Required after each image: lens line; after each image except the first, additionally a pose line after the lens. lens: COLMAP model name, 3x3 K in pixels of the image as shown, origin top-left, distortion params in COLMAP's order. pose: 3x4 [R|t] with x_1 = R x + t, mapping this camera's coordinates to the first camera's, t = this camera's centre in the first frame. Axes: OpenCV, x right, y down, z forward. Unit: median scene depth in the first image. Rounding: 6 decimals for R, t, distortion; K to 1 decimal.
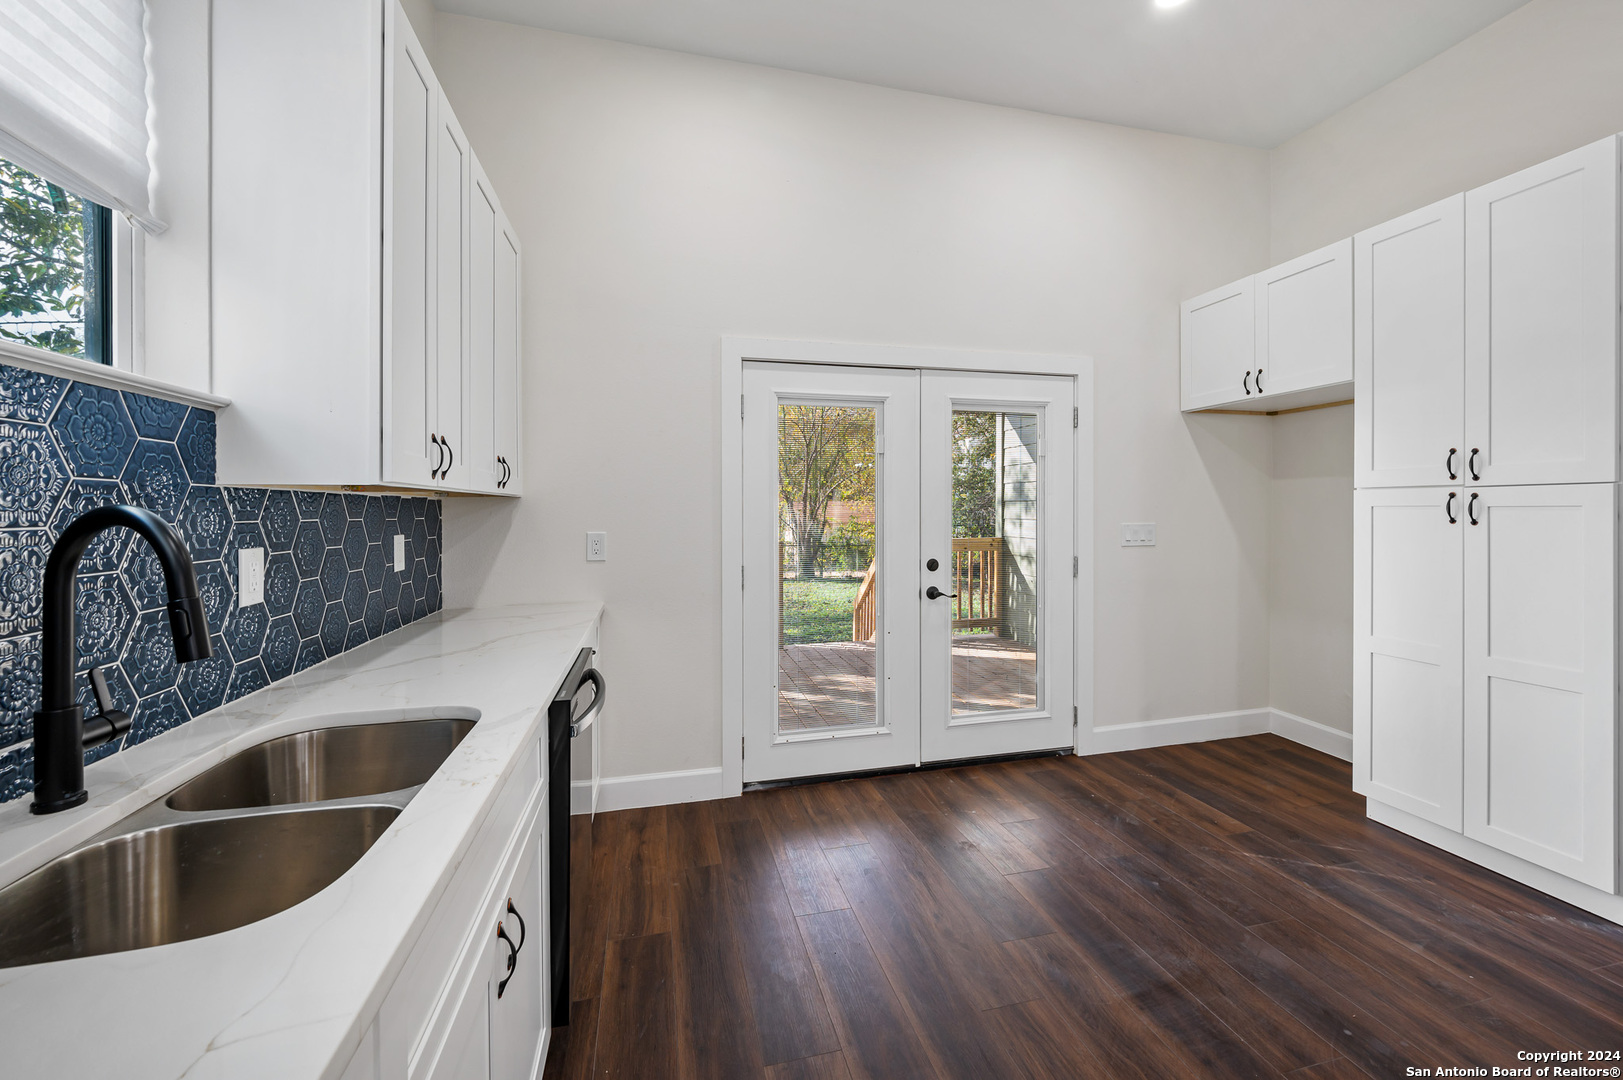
lens RADIAL K [[637.6, 0, 814.3], [0, 637.6, 512.9], [0, 0, 1]] dist [-0.000641, -0.000071]
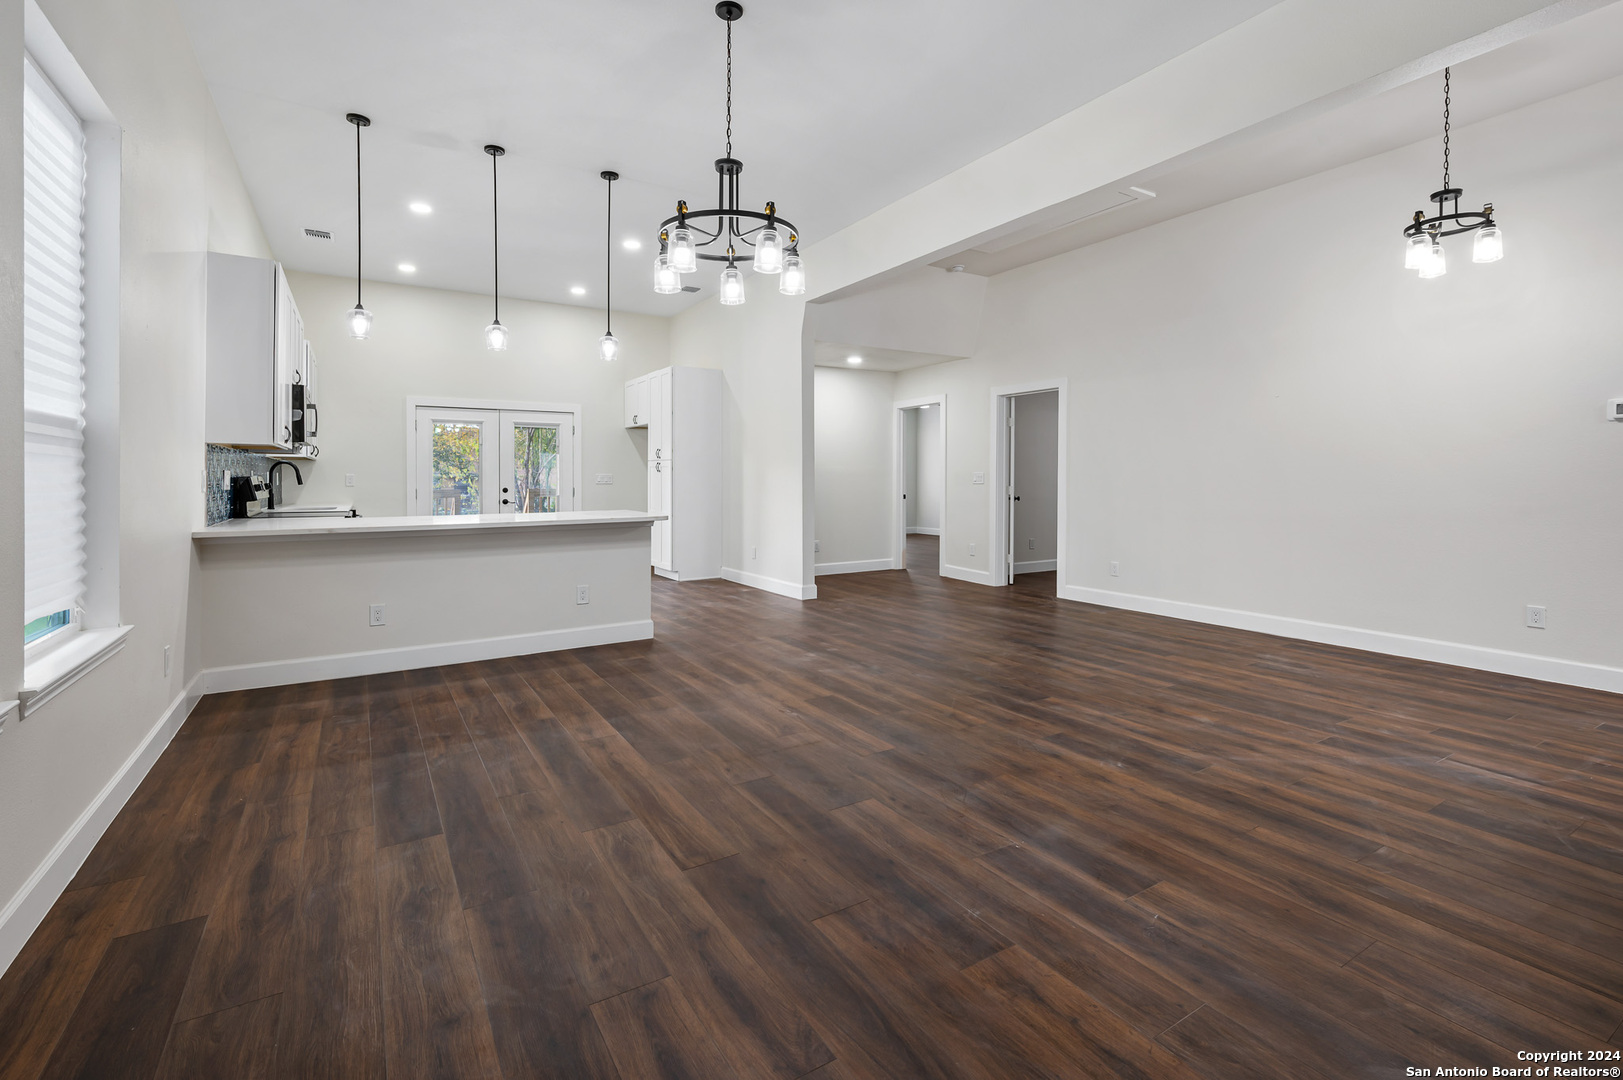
lens RADIAL K [[710.8, 0, 811.5], [0, 710.8, 483.7], [0, 0, 1]] dist [0.002346, 0.000373]
pose [[0.946897, 0.002229, 0.321531, 0.424168], [-0.002137, 0.999998, -0.000640, 0.057017], [-0.321531, -0.000082, 0.946899, -1.968478]]
